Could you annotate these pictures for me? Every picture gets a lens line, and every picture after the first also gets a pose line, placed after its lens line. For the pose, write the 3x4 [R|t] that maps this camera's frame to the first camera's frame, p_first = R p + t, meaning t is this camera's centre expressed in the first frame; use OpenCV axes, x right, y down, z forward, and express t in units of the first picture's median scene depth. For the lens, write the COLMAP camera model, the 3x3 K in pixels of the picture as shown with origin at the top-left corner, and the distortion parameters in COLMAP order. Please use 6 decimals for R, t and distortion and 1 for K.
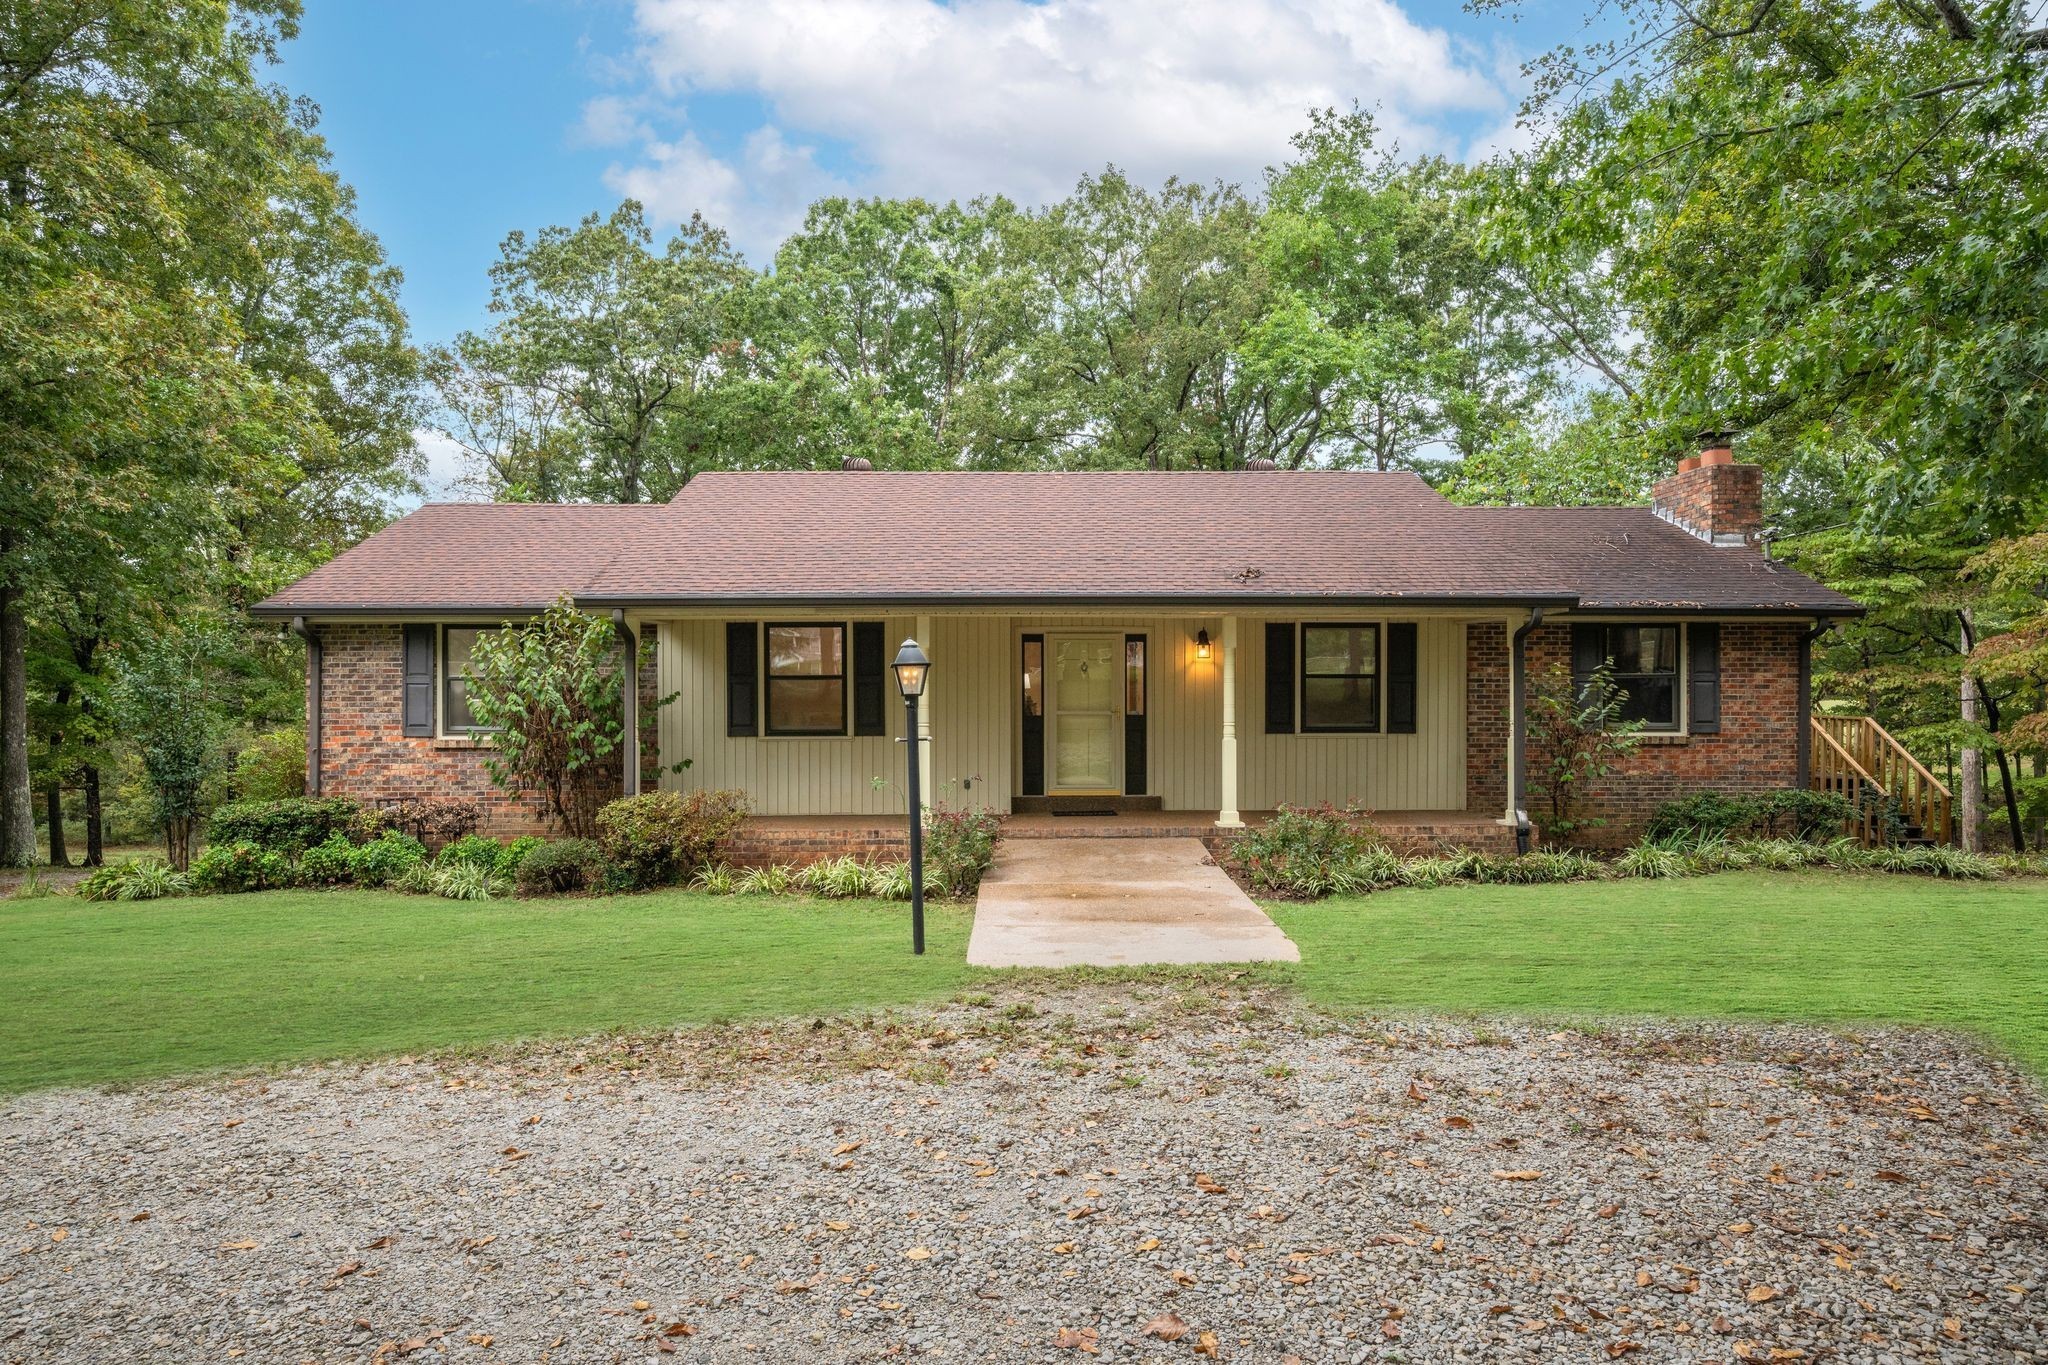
lens RADIAL K [[1363.2, 0, 1022.5], [0, 1363.2, 679.1], [0, 0, 1]] dist [0.000091, -0.003230]
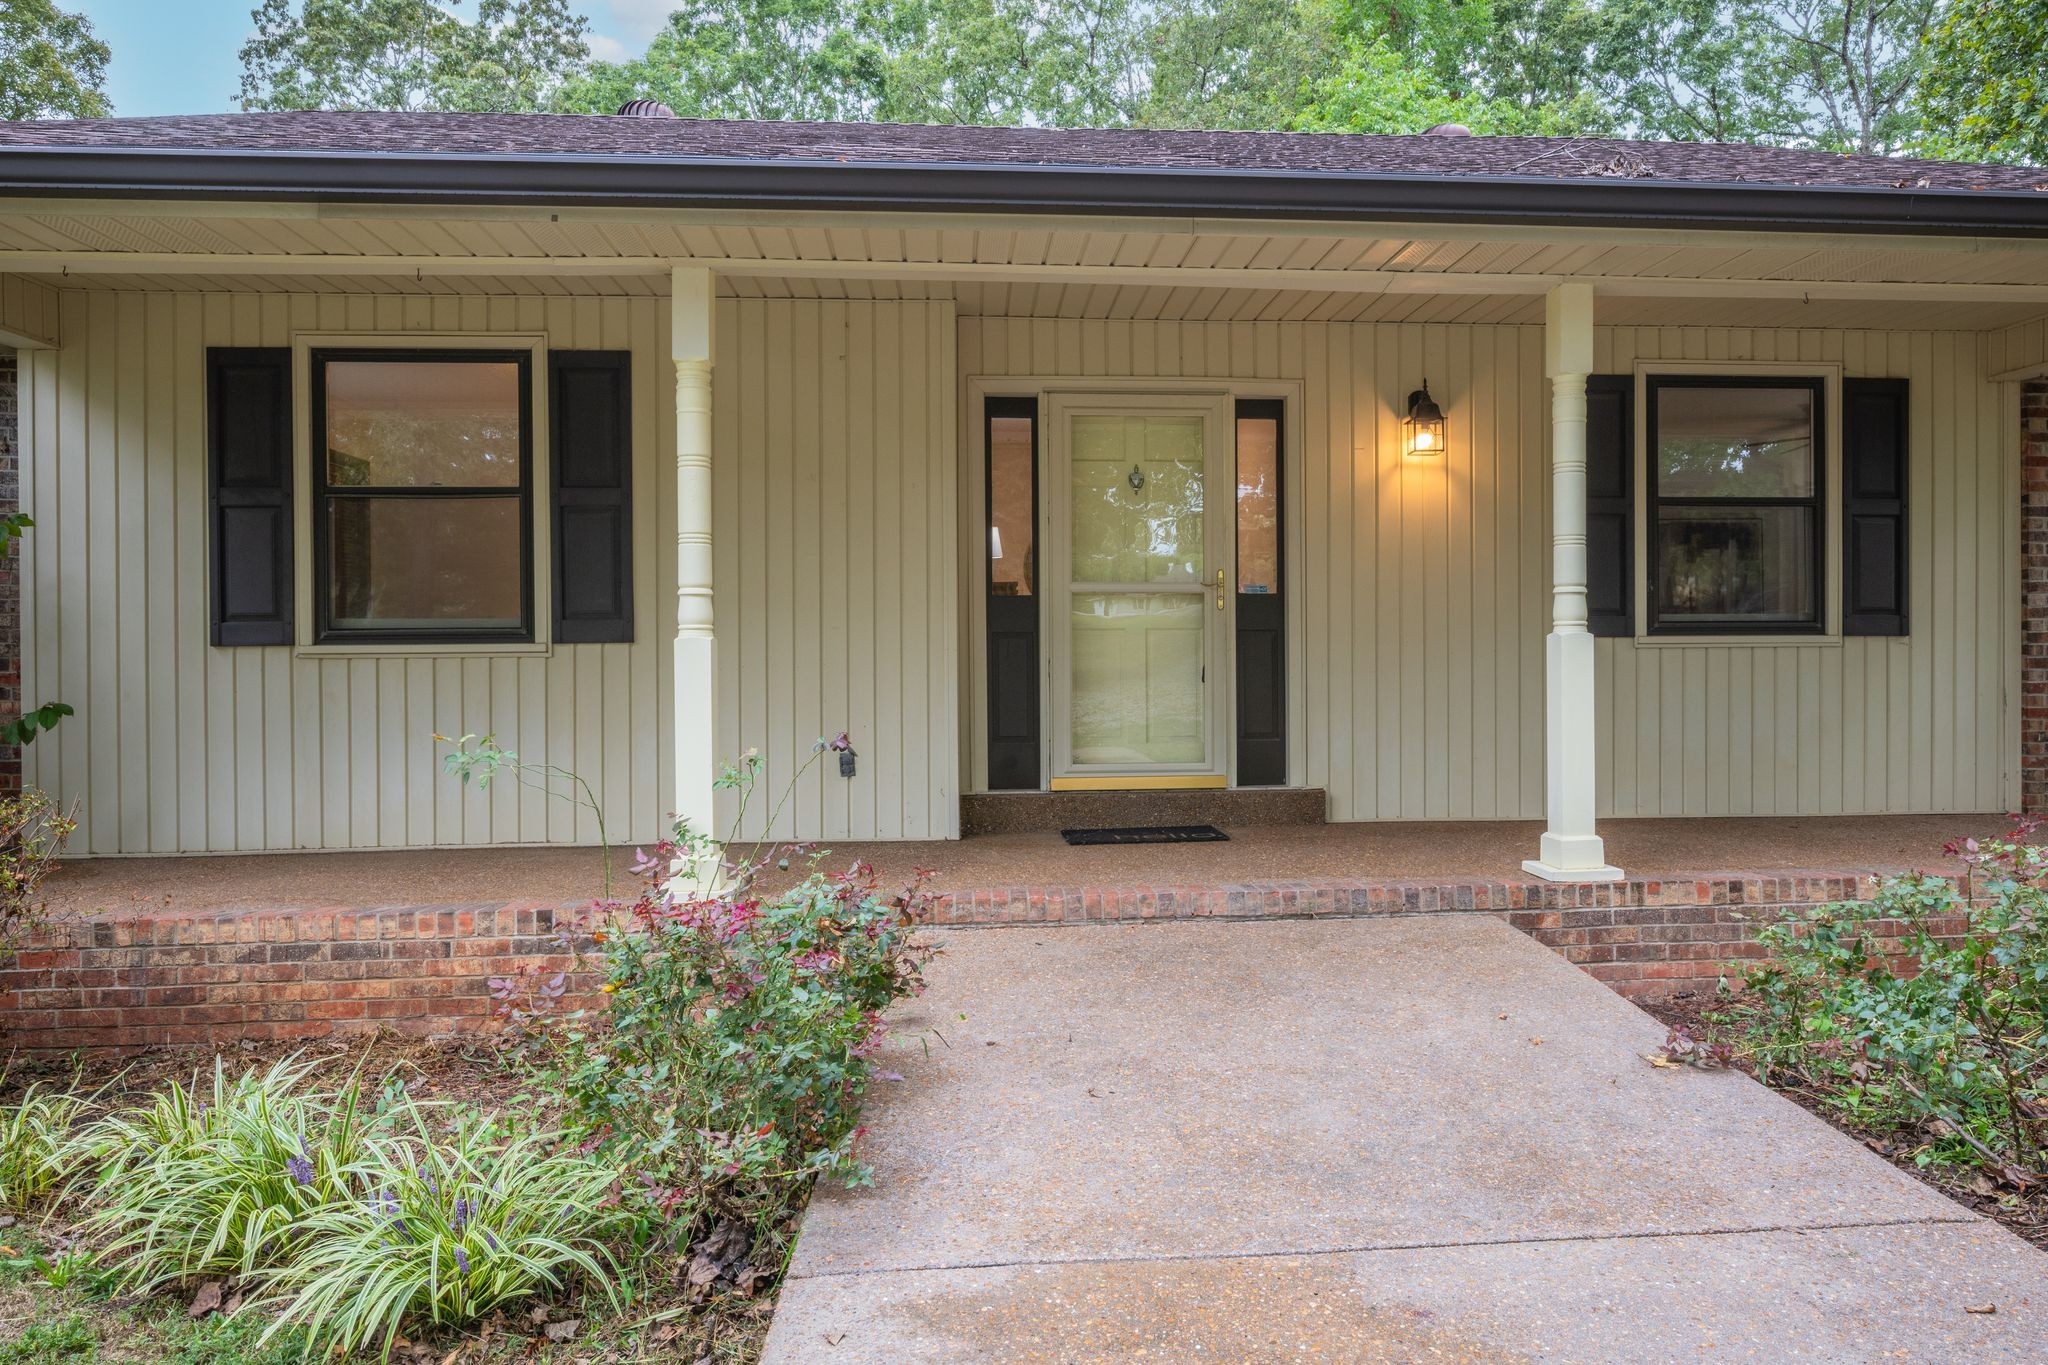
lens RADIAL K [[1363.2, 0, 1028.8], [0, 1363.2, 684.1], [0, 0, 1]] dist [0.000091, -0.003230]
pose [[0.999425, -0.007716, 0.033030, -0.001212], [0.006875, 0.999651, 0.025501, 0.044562], [-0.033215, -0.025259, 0.999129, 0.609188]]
